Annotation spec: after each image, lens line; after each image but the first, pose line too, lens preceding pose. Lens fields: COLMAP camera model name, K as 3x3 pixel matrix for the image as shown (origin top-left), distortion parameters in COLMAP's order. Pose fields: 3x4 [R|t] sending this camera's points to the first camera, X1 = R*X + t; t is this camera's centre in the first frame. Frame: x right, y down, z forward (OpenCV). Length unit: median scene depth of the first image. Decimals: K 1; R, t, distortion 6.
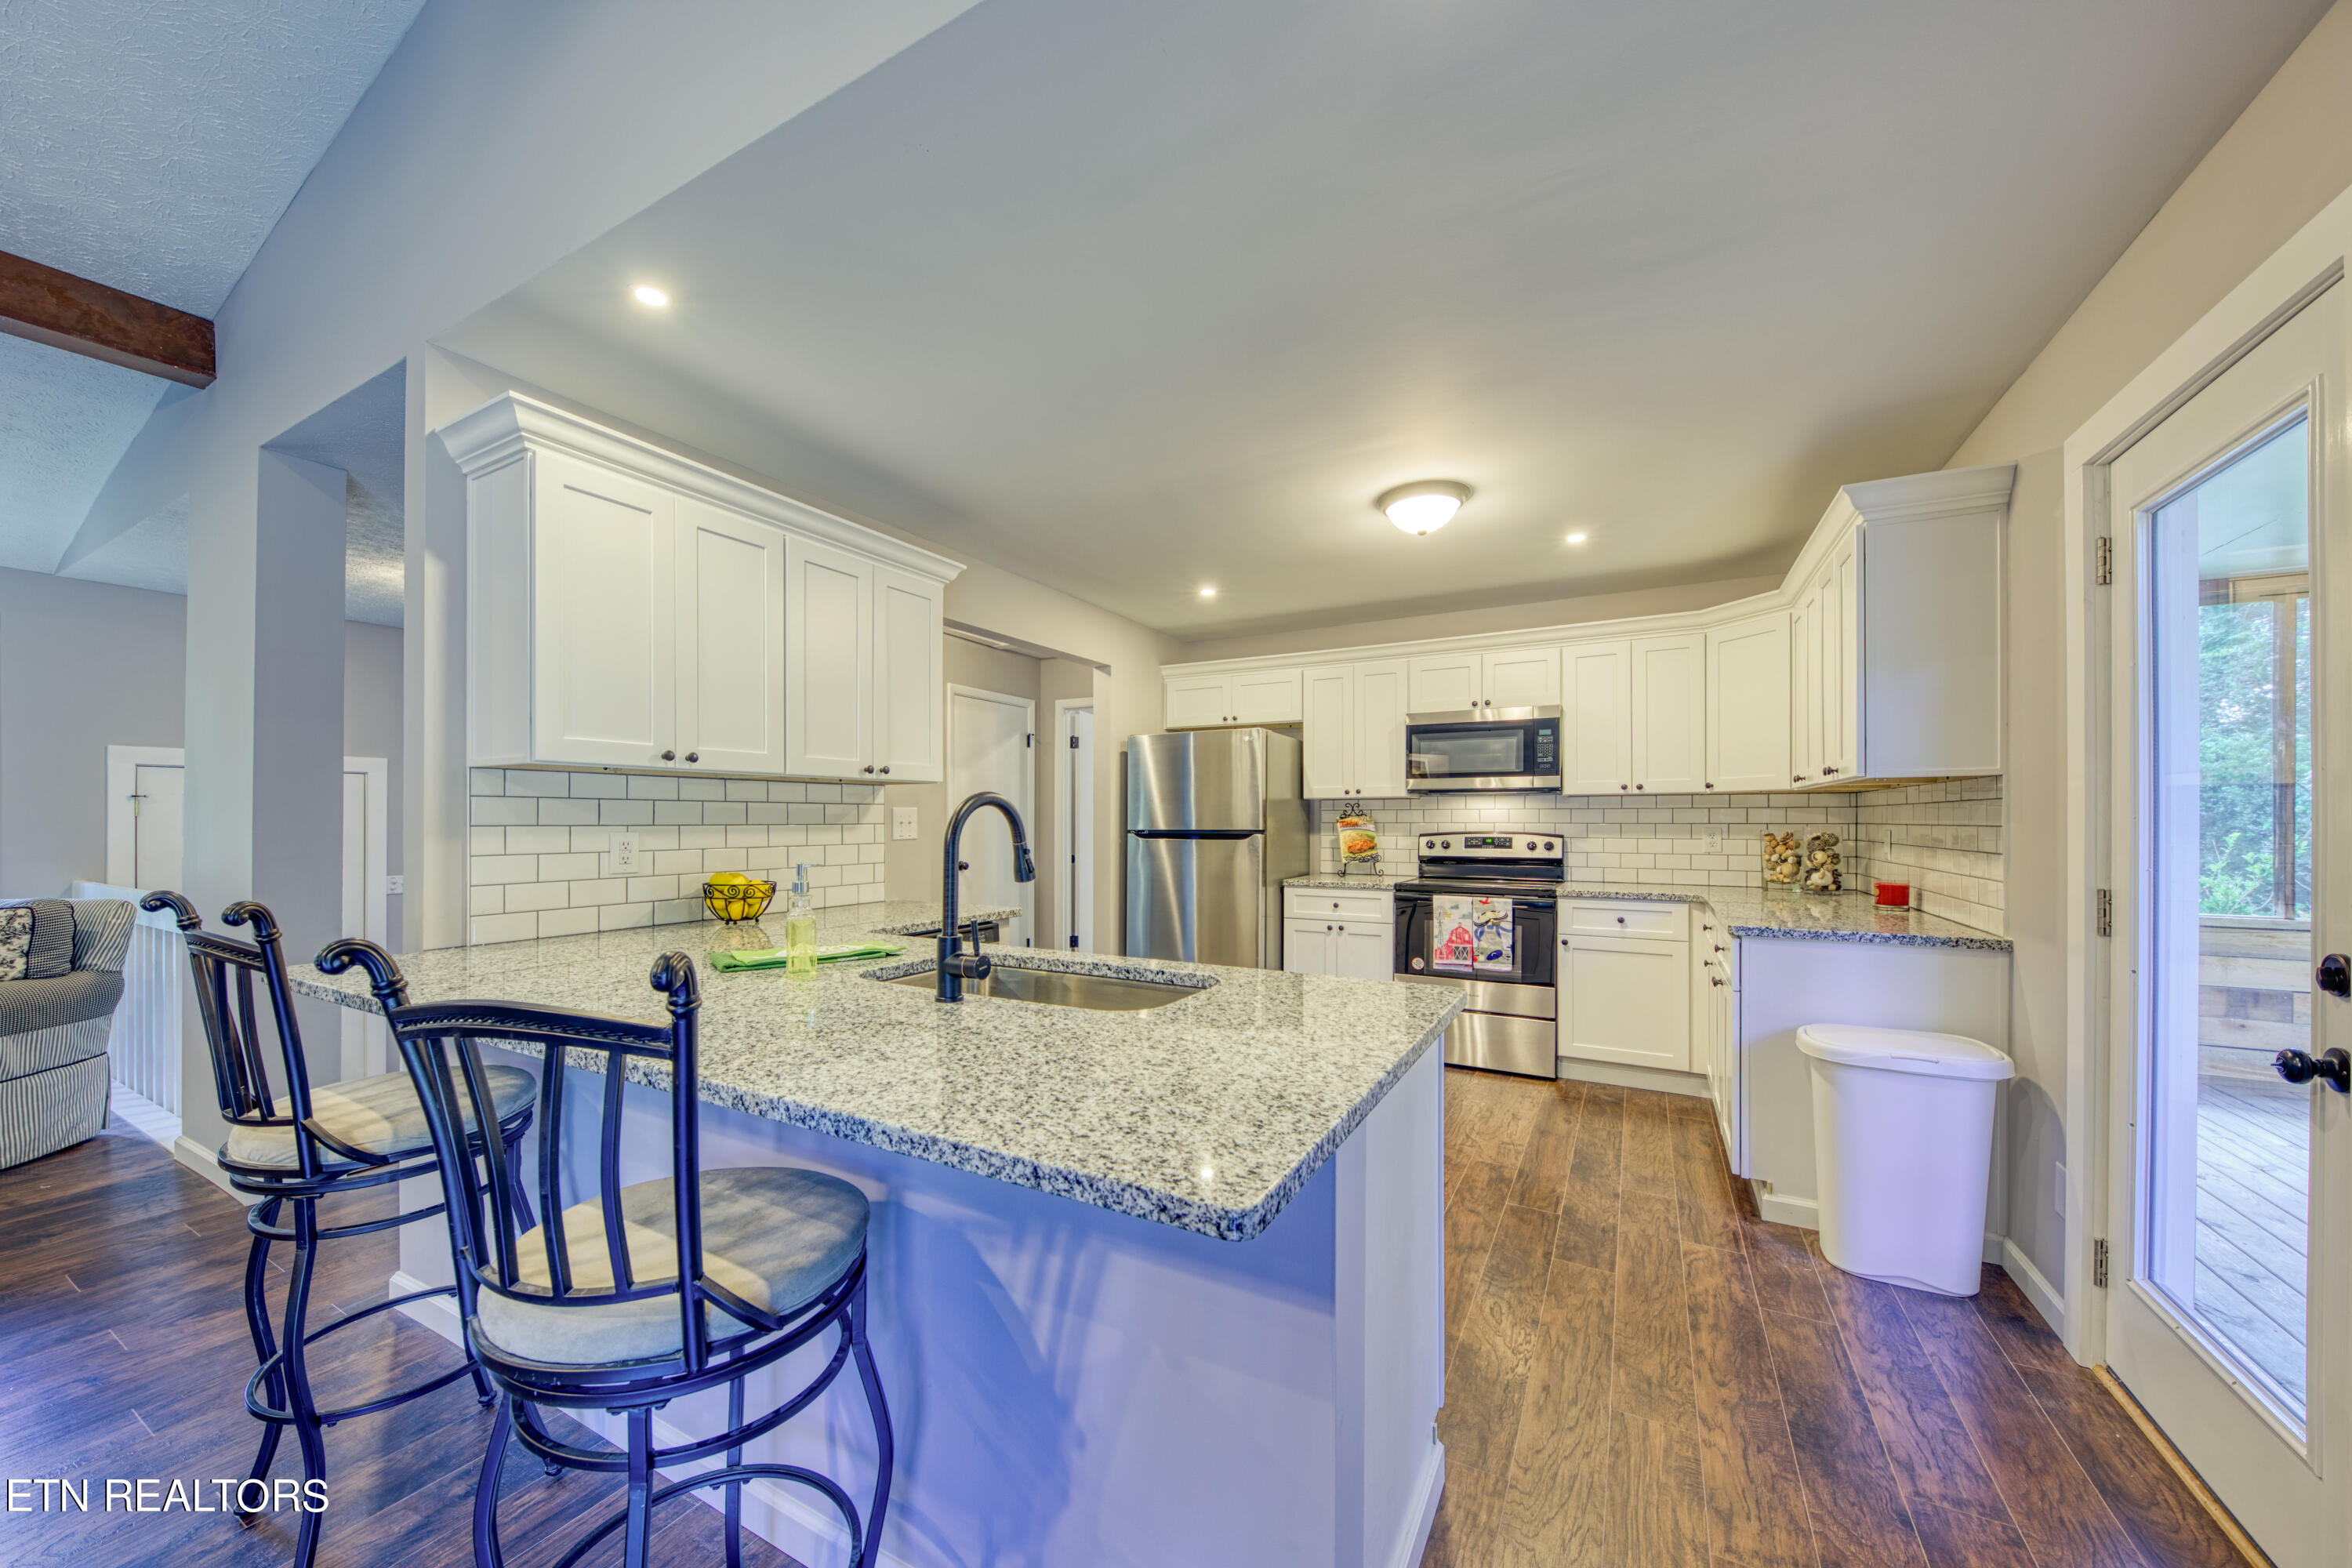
lens RADIAL K [[836.9, 0, 1178.0], [0, 836.9, 819.9], [0, 0, 1]] dist [-0.001866, -0.000195]
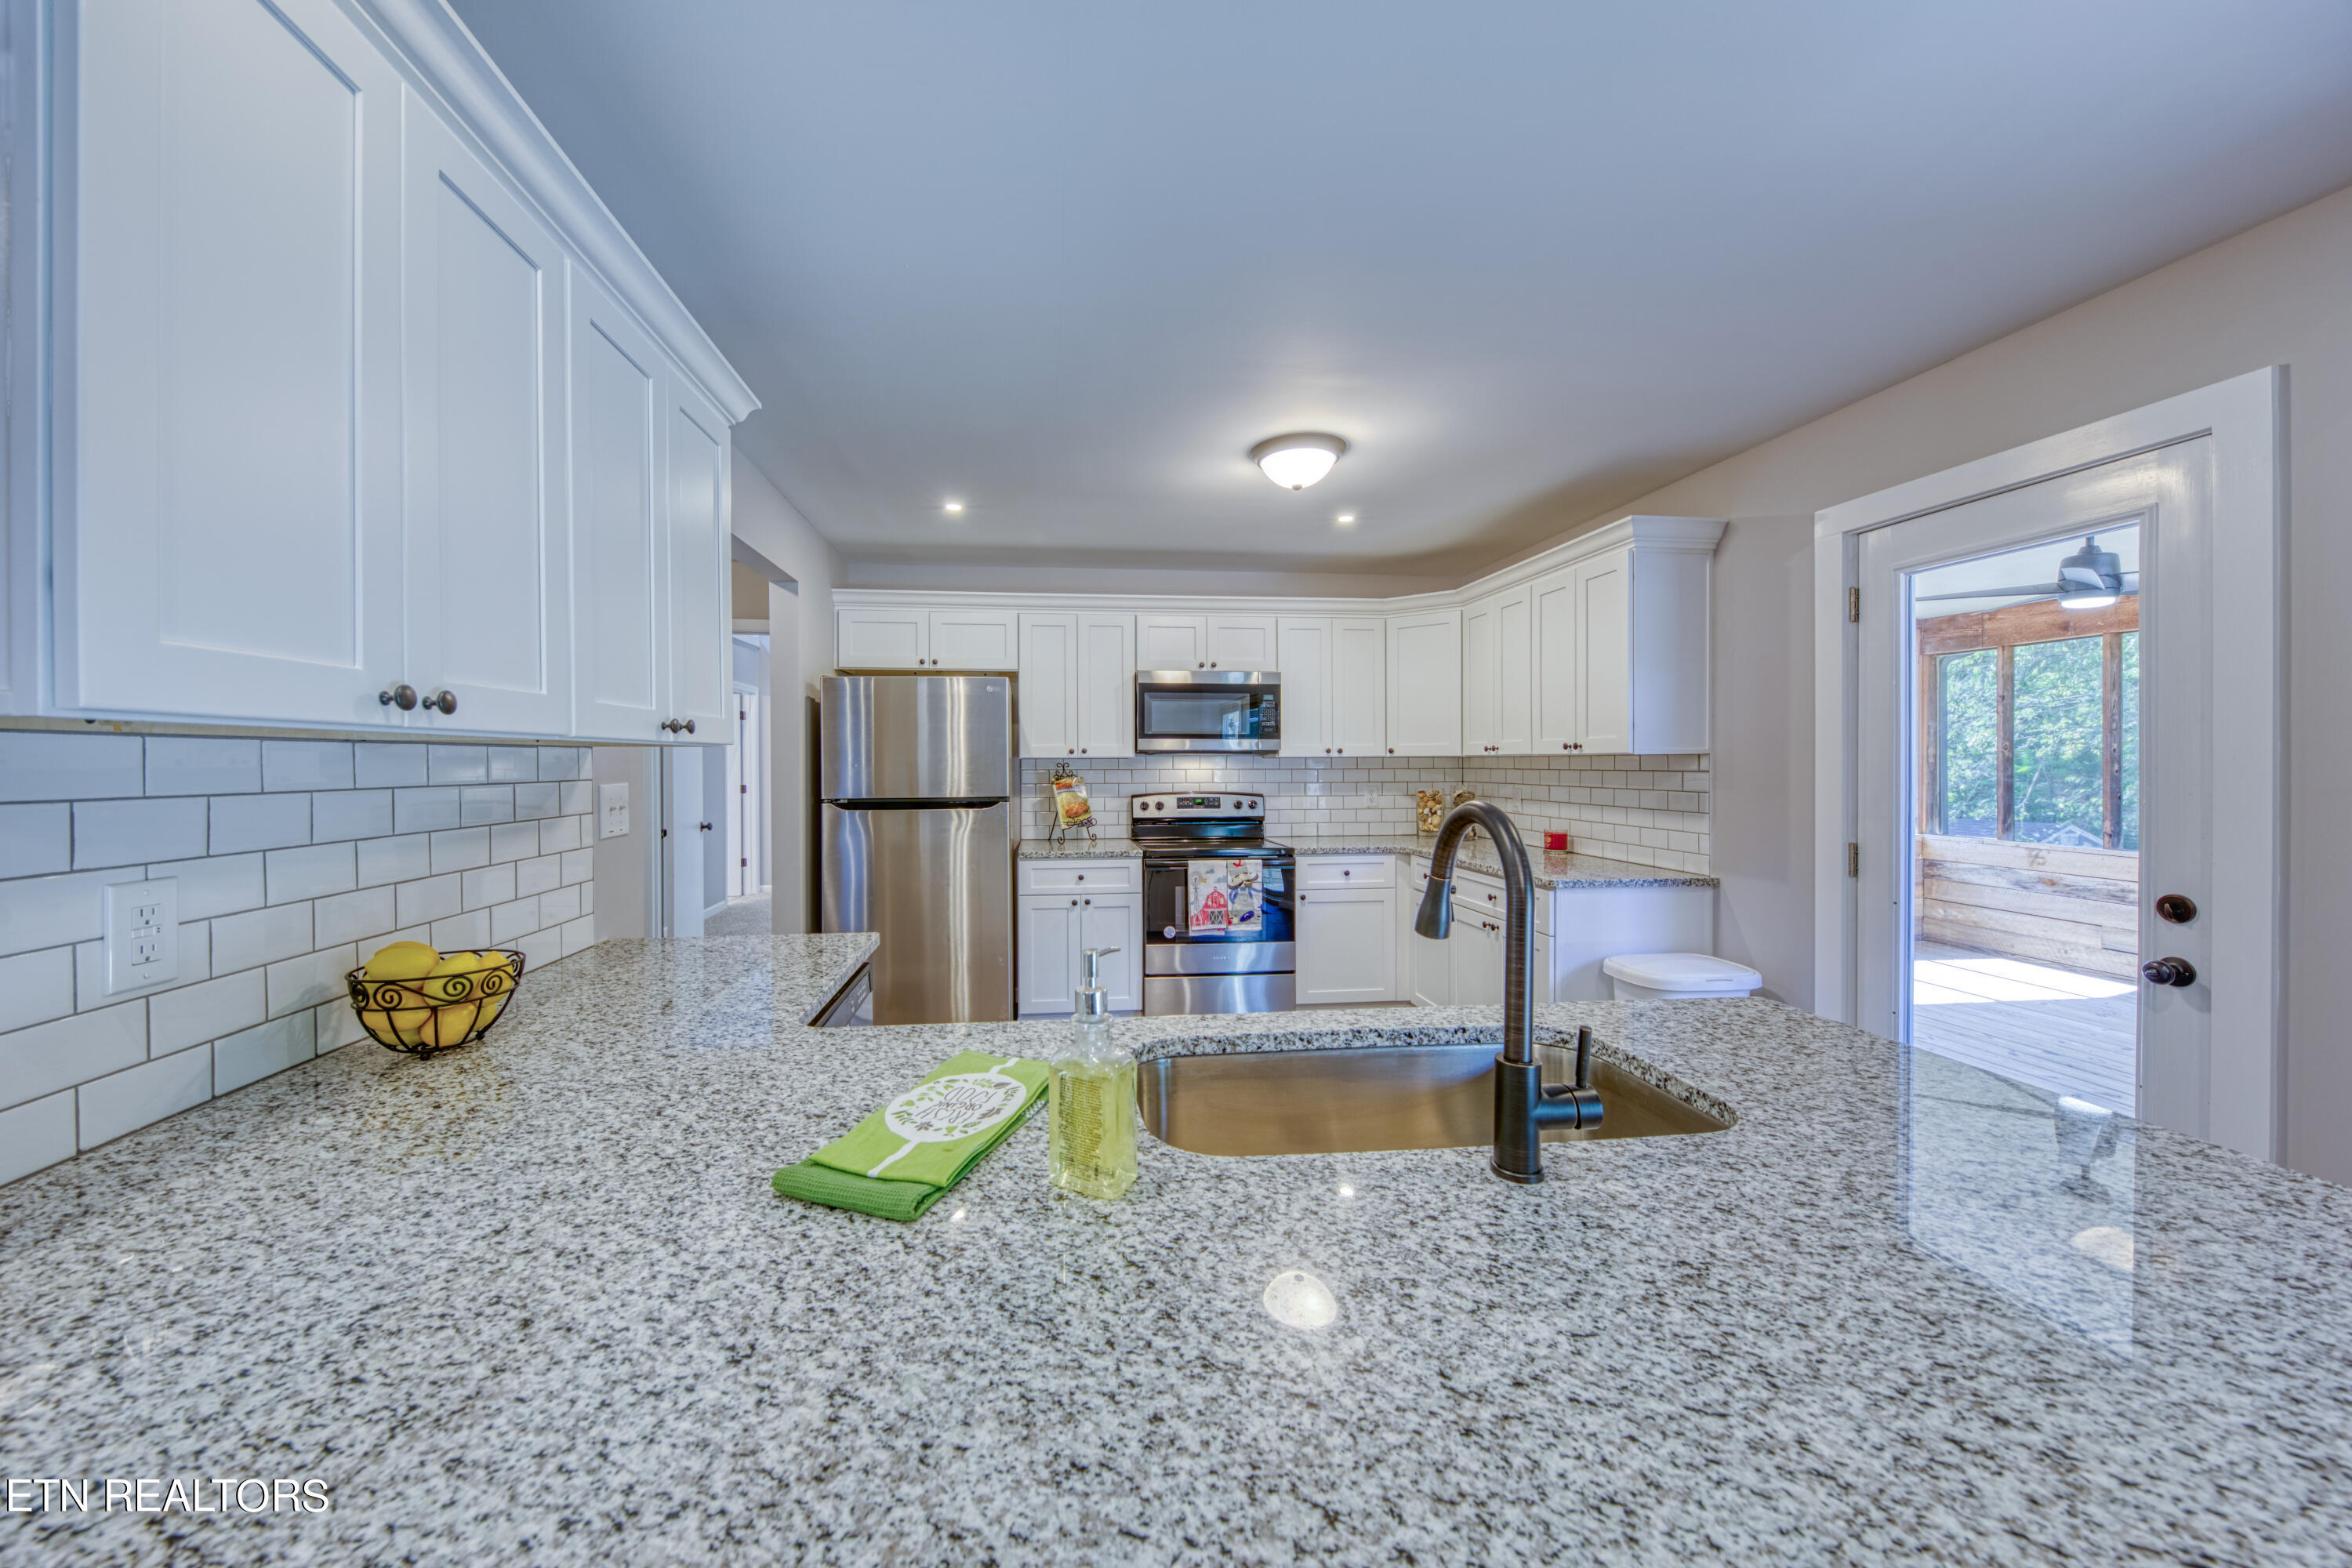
lens RADIAL K [[826.1, 0, 1134.5], [0, 826.1, 775.6], [0, 0, 1]] dist [0.000335, -0.000099]
pose [[0.823469, -0.010444, 0.567265, -0.292477], [0.002111, 0.999880, 0.015344, -0.023798], [-0.567357, -0.011438, 0.823392, 0.247380]]
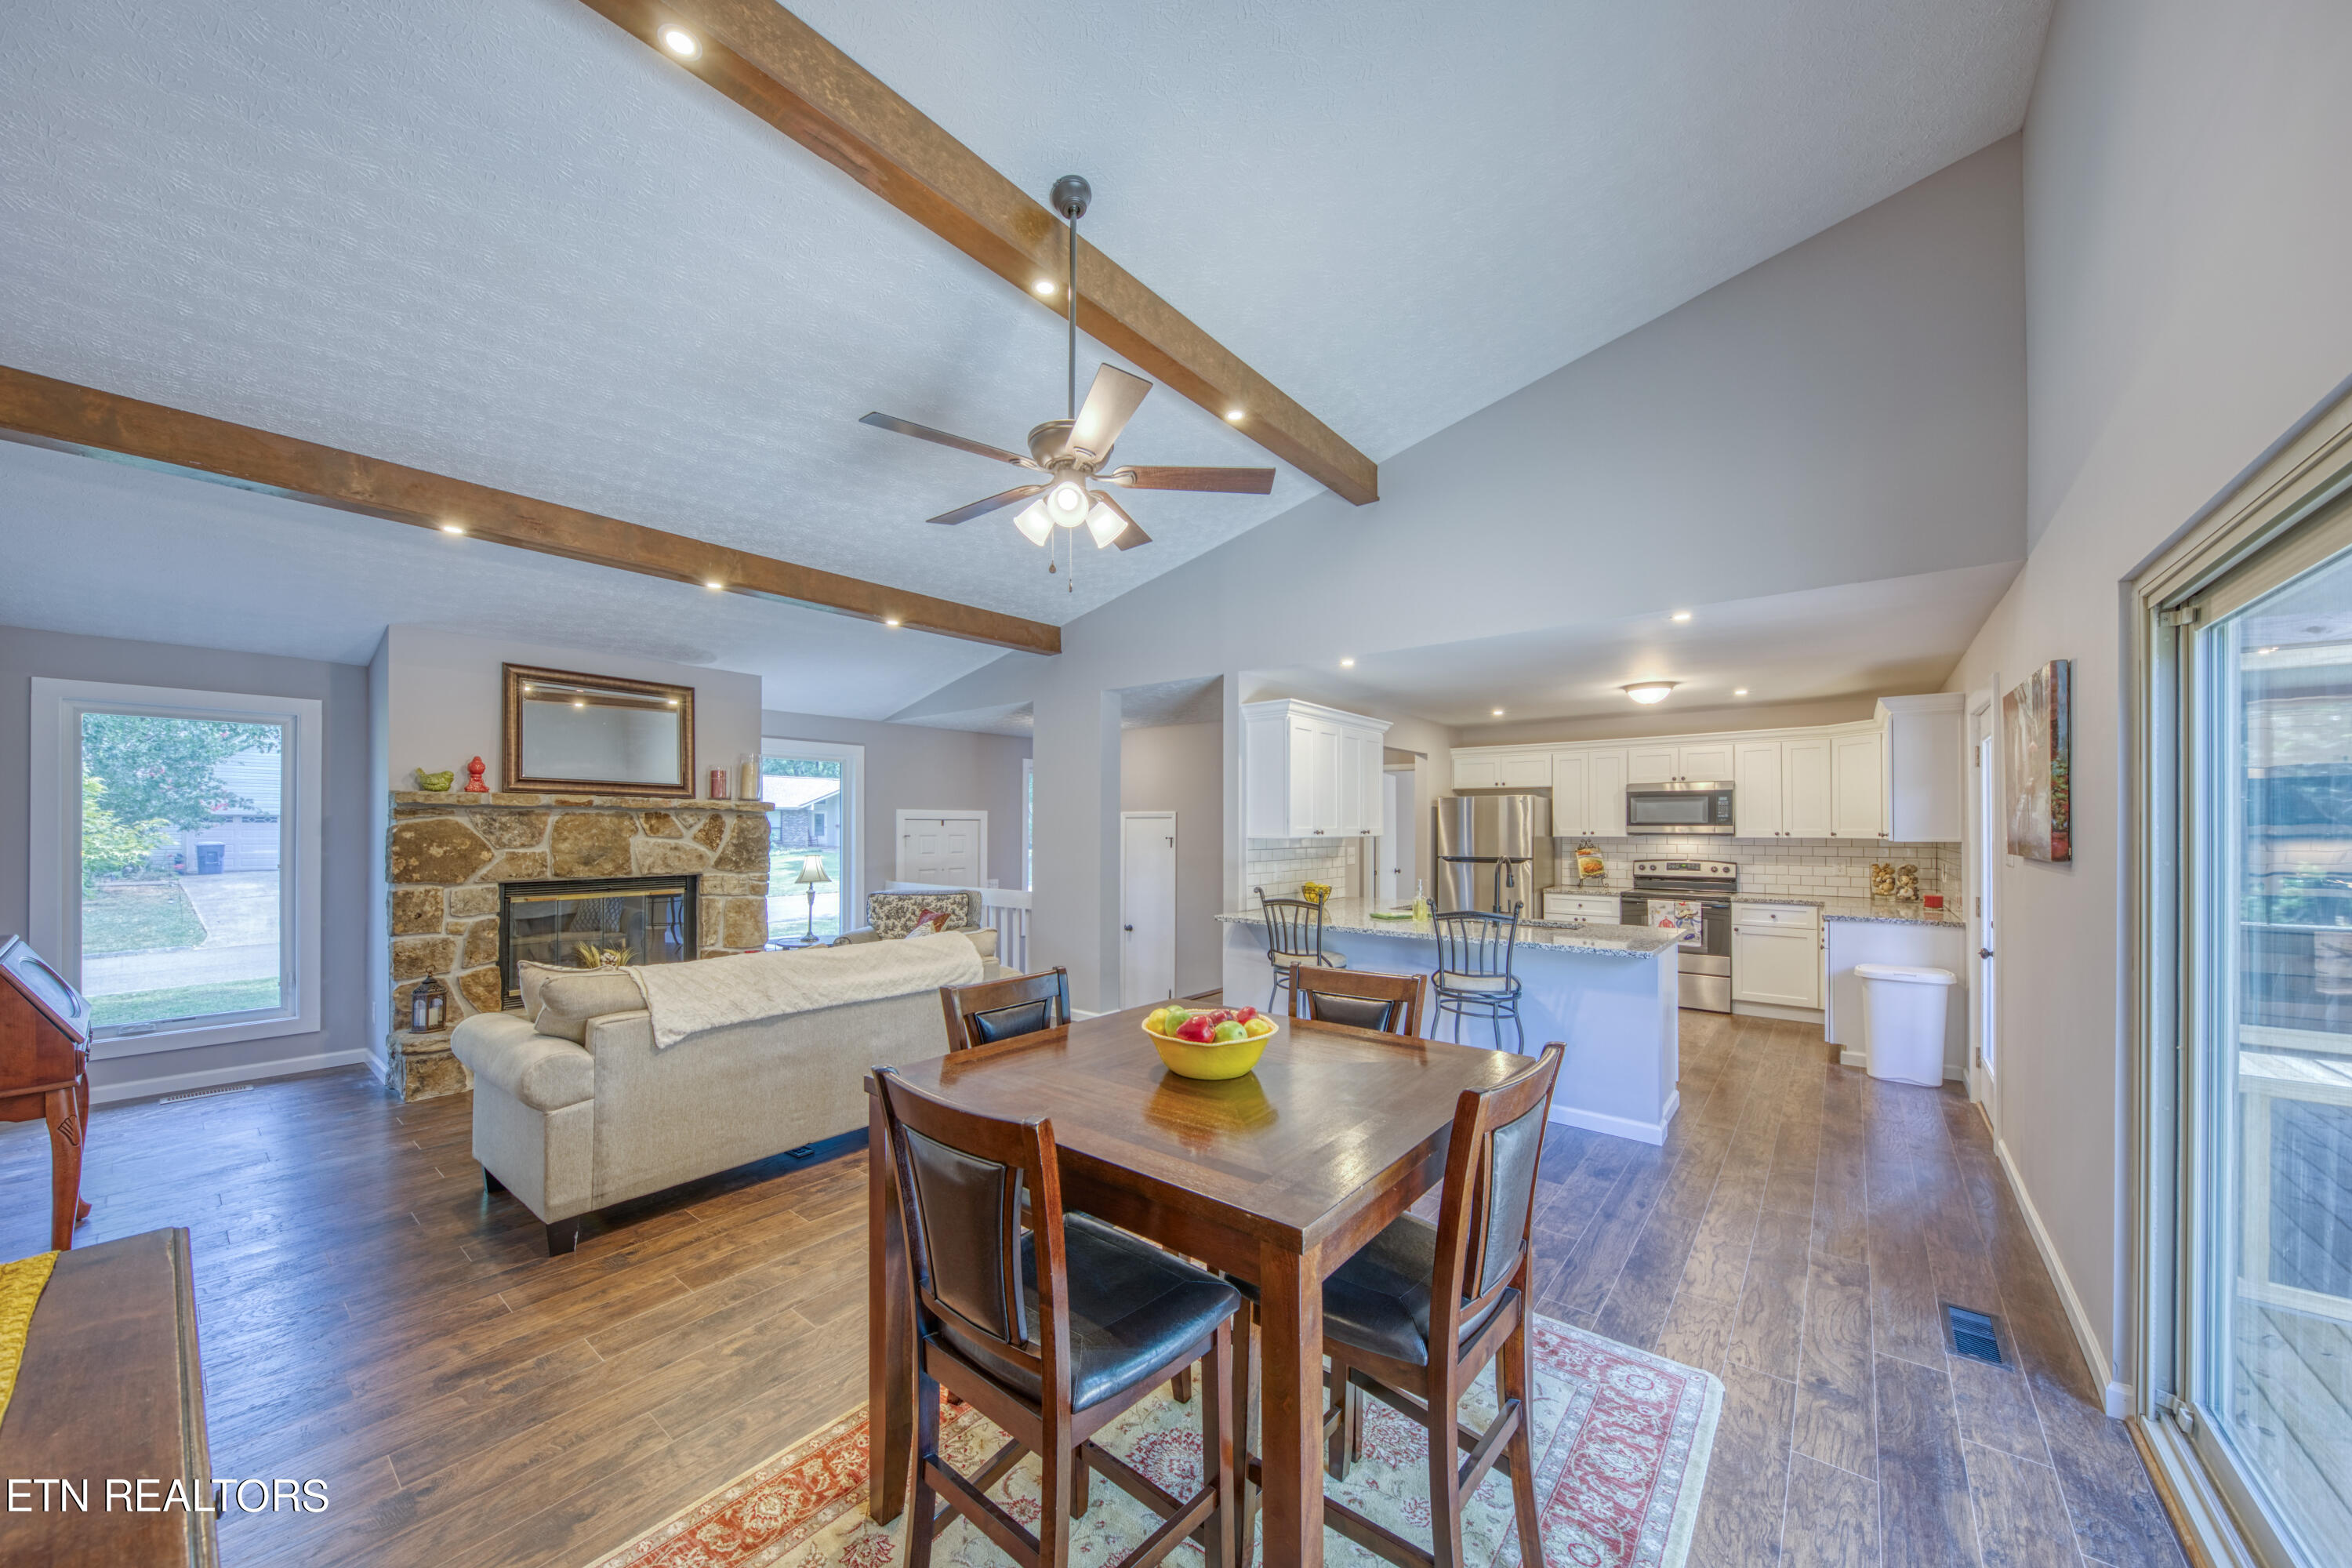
lens RADIAL K [[836.9, 0, 1178.0], [0, 836.9, 819.9], [0, 0, 1]] dist [-0.001866, -0.000195]
pose [[0.985208, 0.000358, -0.171361, -0.319102], [-0.001941, 0.999957, -0.009072, -0.048736], [0.171351, 0.009270, 0.985166, -0.766122]]
